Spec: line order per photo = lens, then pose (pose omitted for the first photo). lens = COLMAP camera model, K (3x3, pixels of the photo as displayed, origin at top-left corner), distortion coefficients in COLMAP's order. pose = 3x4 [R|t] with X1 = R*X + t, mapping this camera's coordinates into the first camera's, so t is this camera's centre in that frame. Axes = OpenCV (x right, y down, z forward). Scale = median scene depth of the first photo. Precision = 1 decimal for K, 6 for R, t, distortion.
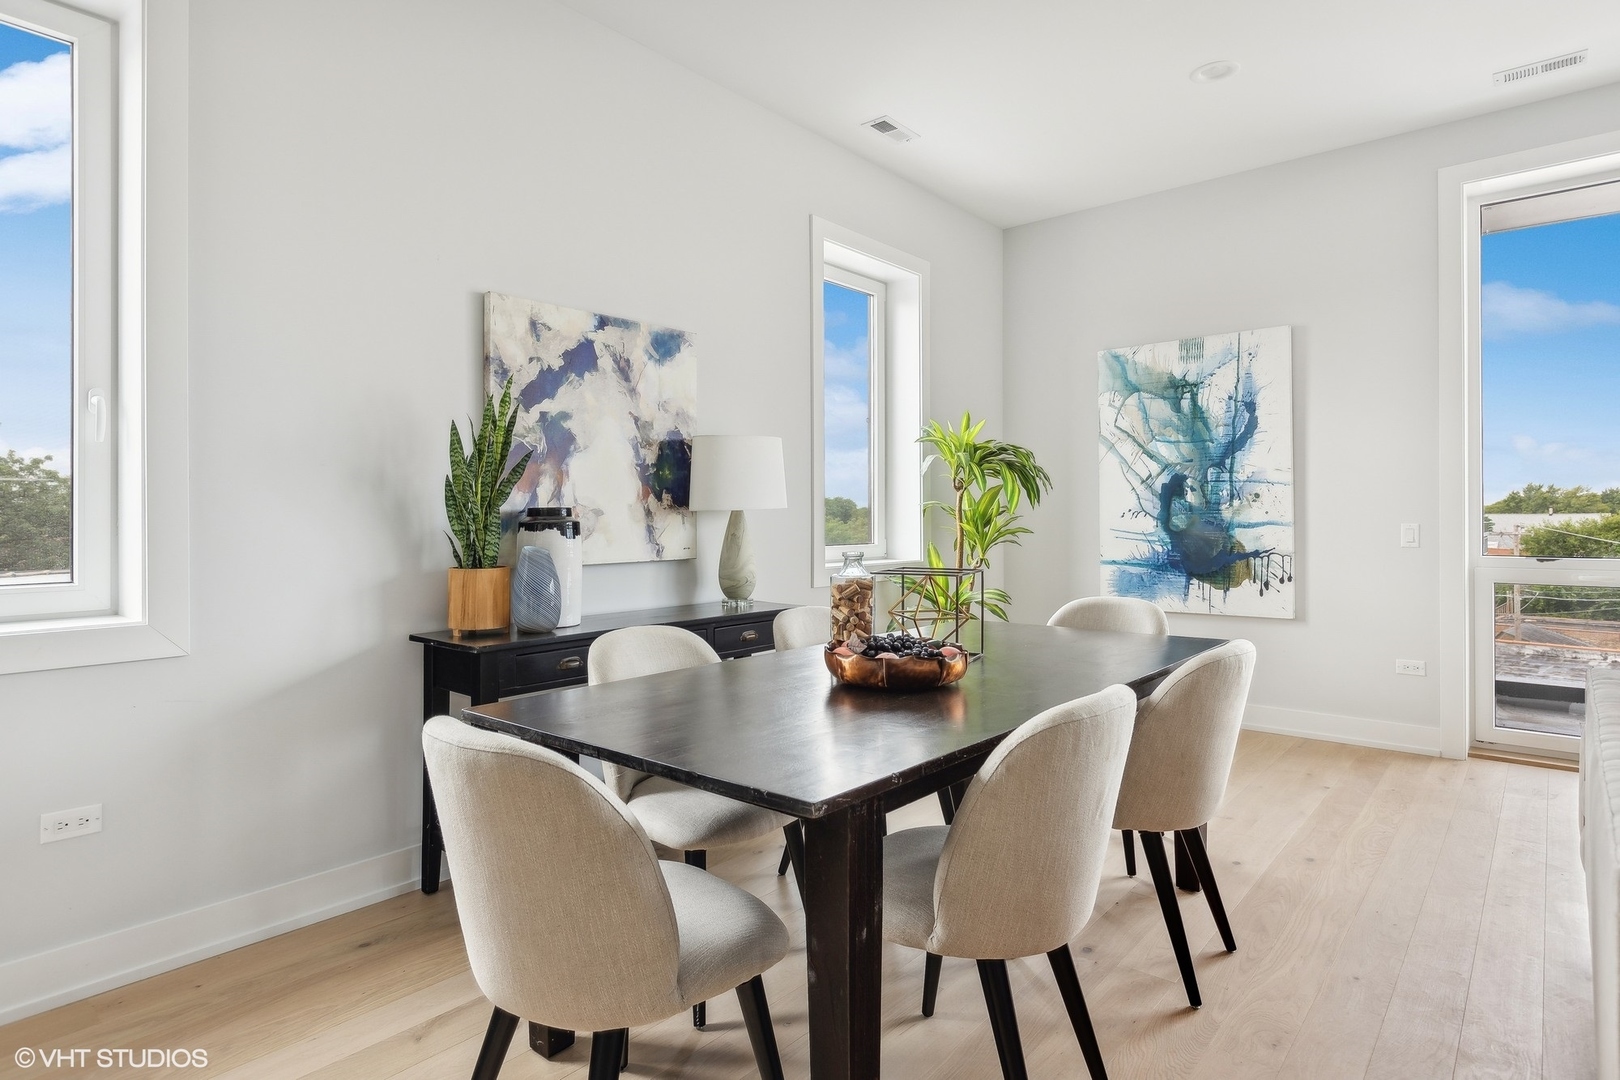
lens RADIAL K [[880.5, 0, 814.5], [0, 880.5, 514.0], [0, 0, 1]] dist [0.005906, 0.000603]
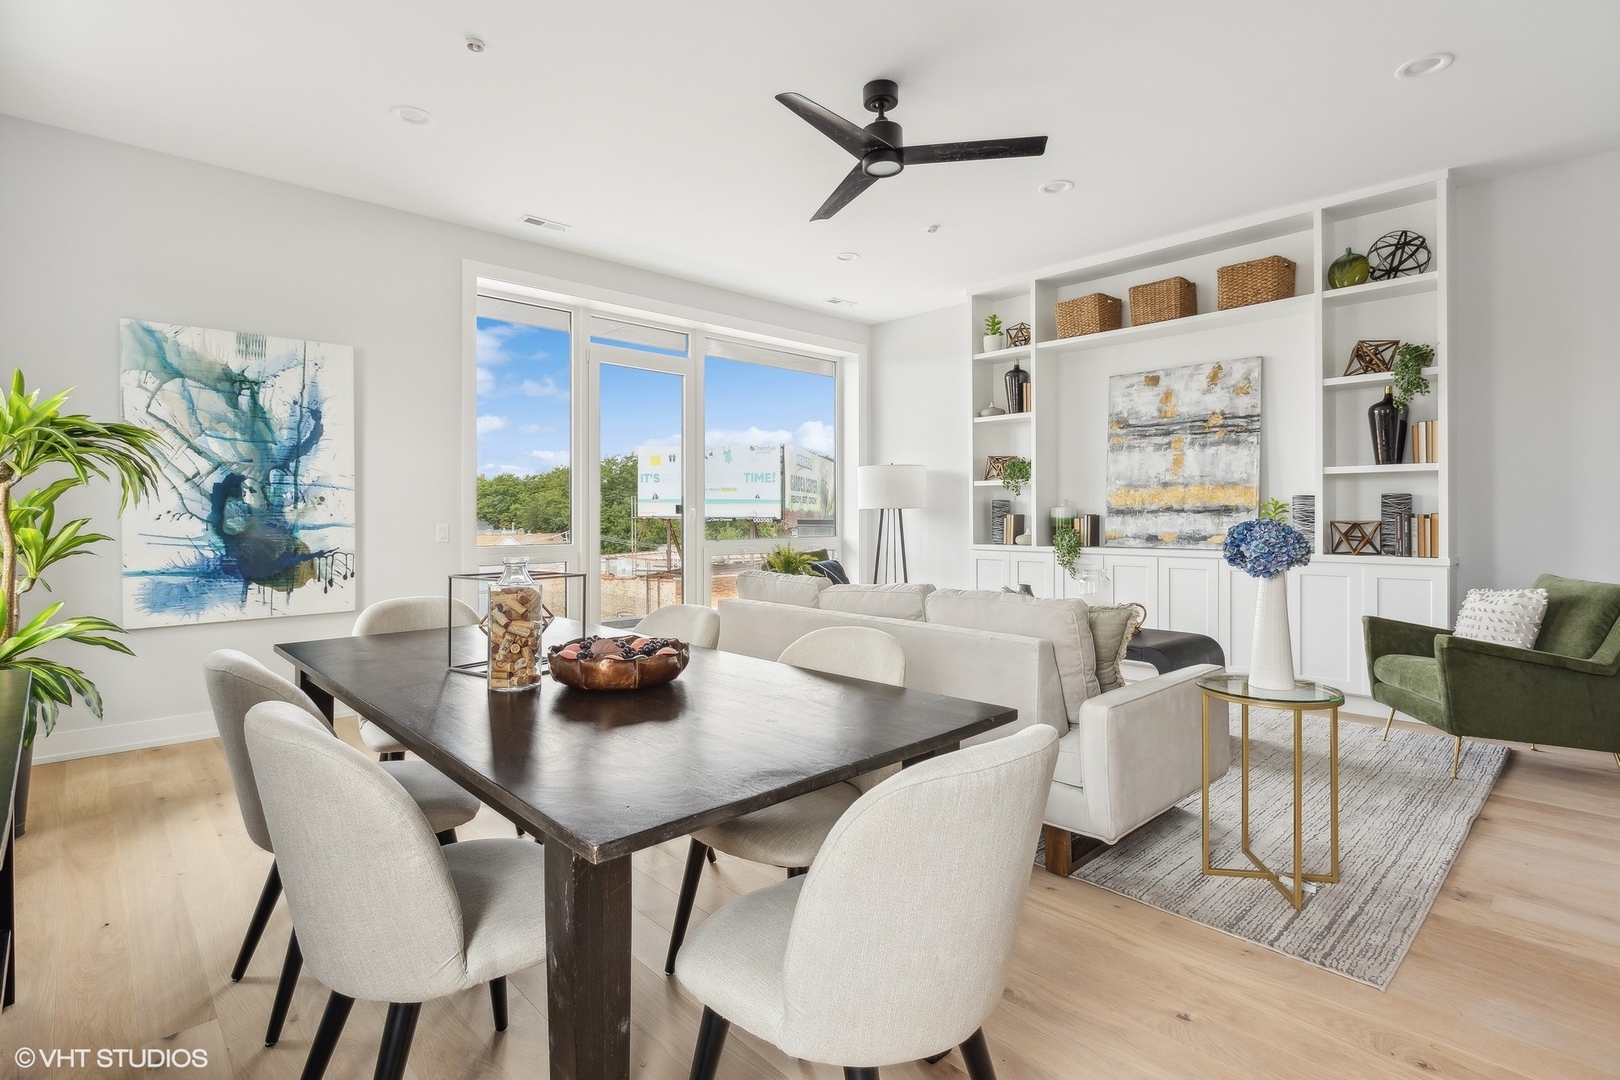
lens RADIAL K [[779.4, 0, 793.3], [0, 779.4, 517.2], [0, 0, 1]] dist [-0.002997, -0.000329]
pose [[0.127465, 0.000959, 0.991843, -0.353809], [-0.001177, 0.999999, -0.000815, 0.001052], [-0.991842, -0.001064, 0.127466, 0.317412]]
